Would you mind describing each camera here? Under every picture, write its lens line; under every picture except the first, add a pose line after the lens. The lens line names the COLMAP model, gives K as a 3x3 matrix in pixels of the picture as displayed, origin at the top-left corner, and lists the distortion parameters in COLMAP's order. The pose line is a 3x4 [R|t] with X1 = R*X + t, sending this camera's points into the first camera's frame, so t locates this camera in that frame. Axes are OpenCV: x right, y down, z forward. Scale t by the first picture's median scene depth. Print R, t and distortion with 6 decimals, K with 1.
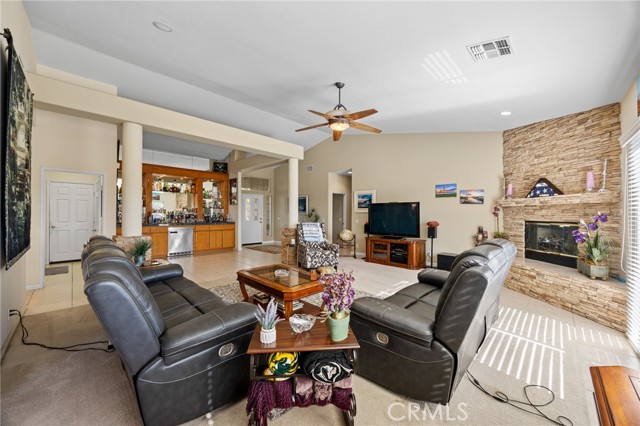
lens RADIAL K [[243.7, 0, 319.1], [0, 243.7, 210.5], [0, 0, 1]] dist [-0.002304, -0.000053]
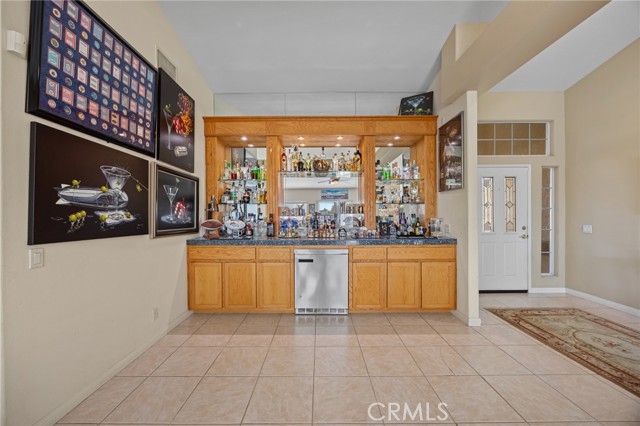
lens RADIAL K [[250.0, 0, 313.8], [0, 250.0, 218.3], [0, 0, 1]] dist [-0.000877, -0.000103]
pose [[0.698852, 0.002729, -0.715261, -0.229257], [0.019890, 0.999532, 0.023246, 0.004296], [0.714990, -0.030472, 0.698470, 0.593105]]
